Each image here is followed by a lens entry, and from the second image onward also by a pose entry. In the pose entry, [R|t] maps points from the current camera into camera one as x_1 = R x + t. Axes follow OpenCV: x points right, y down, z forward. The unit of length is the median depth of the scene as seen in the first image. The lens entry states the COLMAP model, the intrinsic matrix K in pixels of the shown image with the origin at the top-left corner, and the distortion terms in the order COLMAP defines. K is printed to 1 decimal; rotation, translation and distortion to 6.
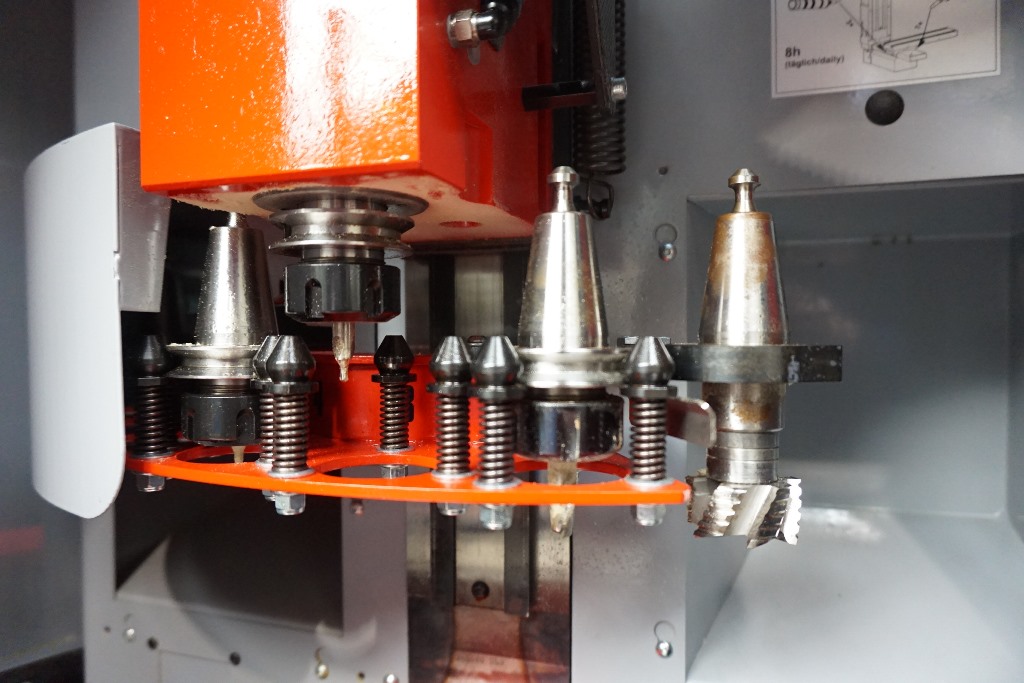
lens RADIAL K [[687.6, 0, 512.0], [0, 687.6, 341.5], [0, 0, 1]] dist [-0.044378, 0.035142]
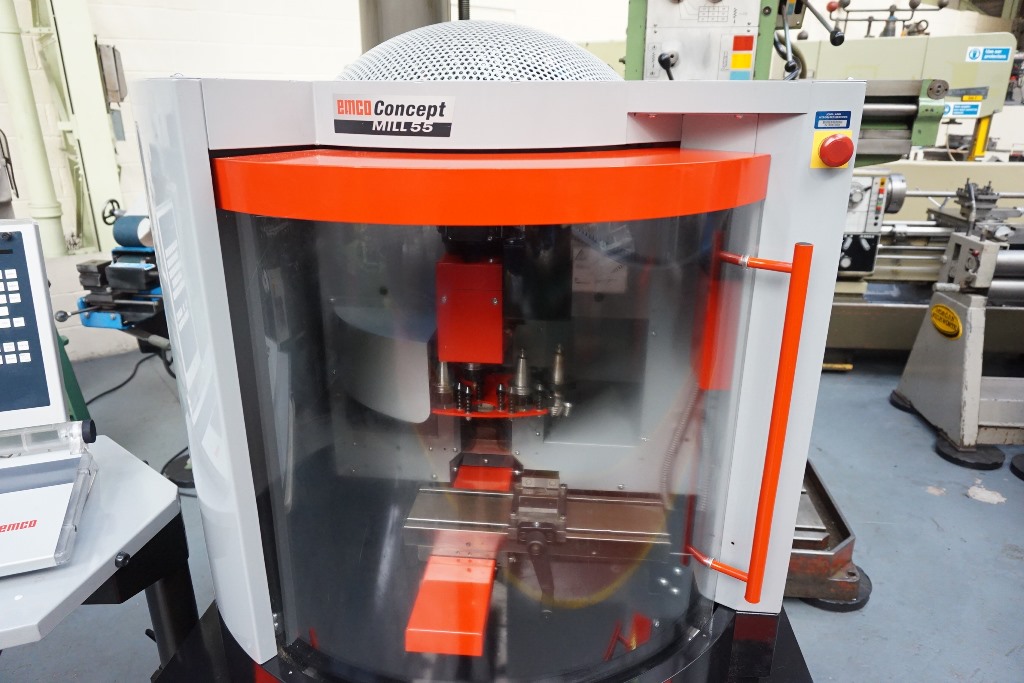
lens RADIAL K [[687.6, 0, 512.0], [0, 687.6, 341.5], [0, 0, 1]] dist [-0.044378, 0.035142]
pose [[0.975469, -0.064282, 0.210544, -0.719963], [-0.006418, 0.947706, 0.319079, -1.308137], [-0.220045, -0.312603, 0.924045, -2.427684]]
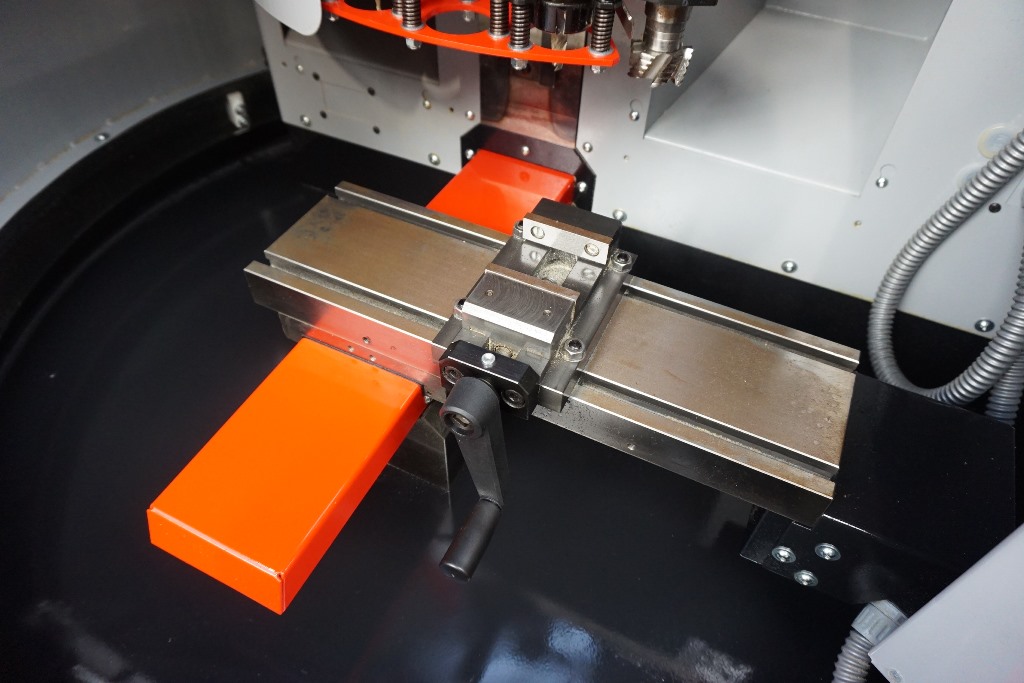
lens RADIAL K [[687.6, 0, 512.0], [0, 687.6, 341.5], [0, 0, 1]] dist [-0.044378, 0.035142]
pose [[0.990919, 0.114548, -0.070416, 0.122080], [-0.025561, 0.674621, 0.737722, -0.427425], [0.132008, -0.729222, 0.671423, -0.590126]]
